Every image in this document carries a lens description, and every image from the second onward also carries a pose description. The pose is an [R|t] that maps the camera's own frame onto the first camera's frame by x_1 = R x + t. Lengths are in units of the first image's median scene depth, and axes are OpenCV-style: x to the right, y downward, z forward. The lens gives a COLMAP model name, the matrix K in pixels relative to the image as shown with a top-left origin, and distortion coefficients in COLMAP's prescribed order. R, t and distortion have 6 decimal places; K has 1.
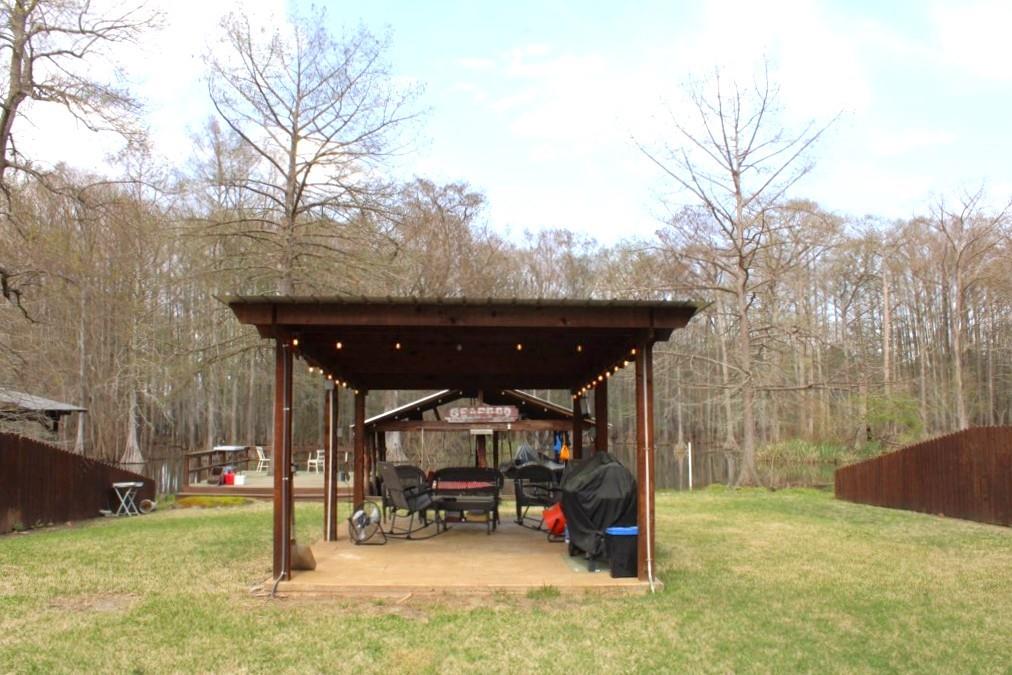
lens RADIAL K [[852.1, 0, 506.0], [0, 852.1, 337.5], [0, 0, 1]] dist [-0.100326, 0.002982]
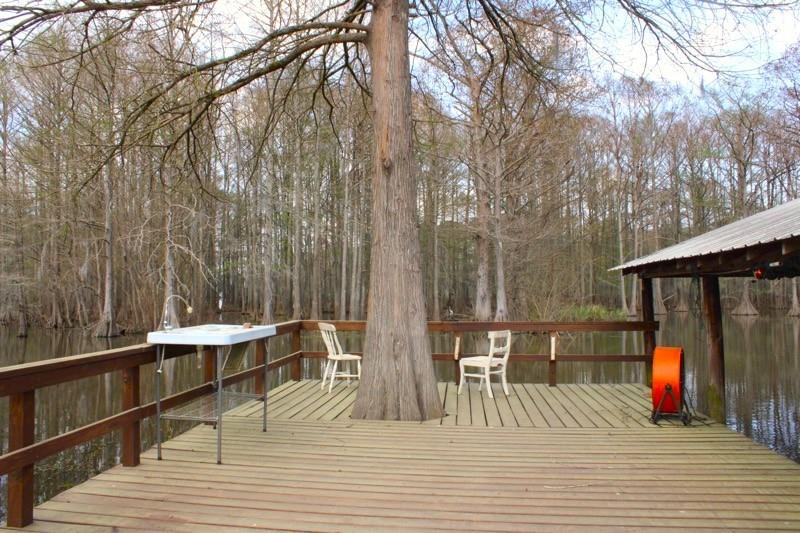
lens RADIAL K [[673.6, 0, 400.0], [0, 673.6, 266.5], [0, 0, 1]] dist [-0.100326, 0.002982]
pose [[0.985556, -0.009737, -0.169071, -0.278400], [0.020056, 0.998031, 0.059433, 0.116741], [0.168160, -0.061966, 0.983810, 0.945834]]
